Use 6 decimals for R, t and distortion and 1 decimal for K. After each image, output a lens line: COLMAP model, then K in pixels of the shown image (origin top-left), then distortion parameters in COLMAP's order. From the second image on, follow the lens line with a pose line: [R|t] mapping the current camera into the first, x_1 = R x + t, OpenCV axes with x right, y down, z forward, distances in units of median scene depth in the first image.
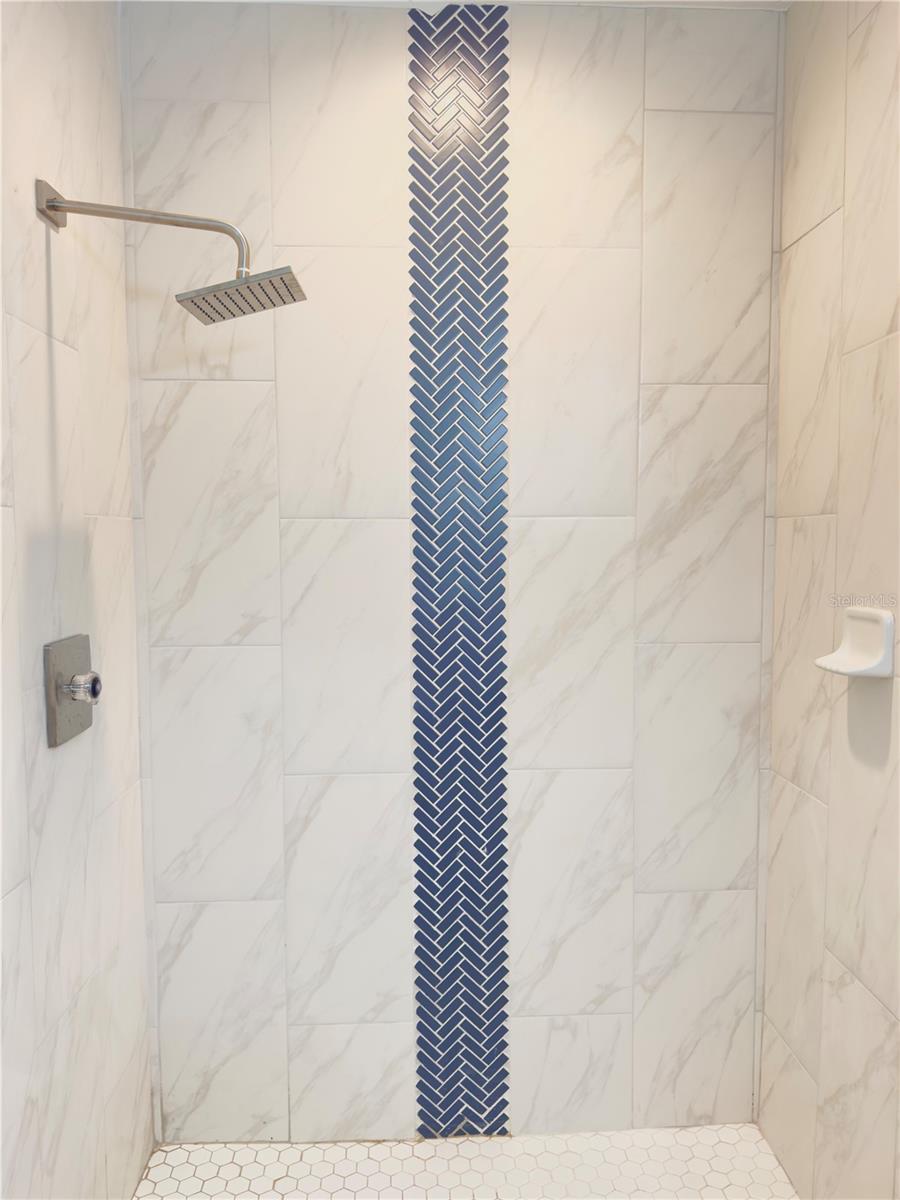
lens RADIAL K [[859.7, 0, 473.1], [0, 859.7, 607.6], [0, 0, 1]] dist [0.001702, -0.001858]
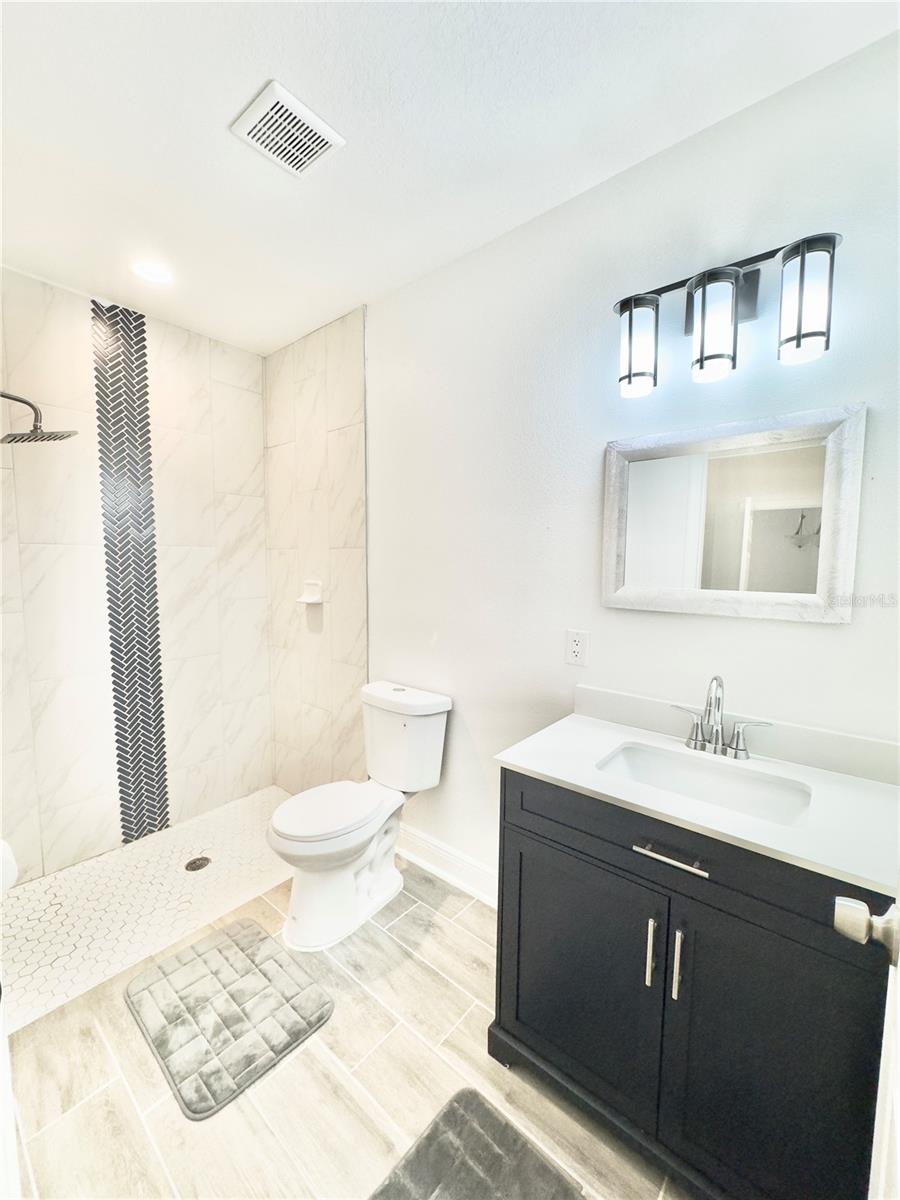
lens RADIAL K [[483.1, 0, 450.0], [0, 483.1, 600.0], [0, 0, 1]] dist [-0.001616, -0.000002]
pose [[0.671033, -0.055297, 0.739363, -0.371057], [0.048344, 0.998356, 0.030791, 0.030026], [-0.739850, 0.015082, 0.672603, -0.384032]]
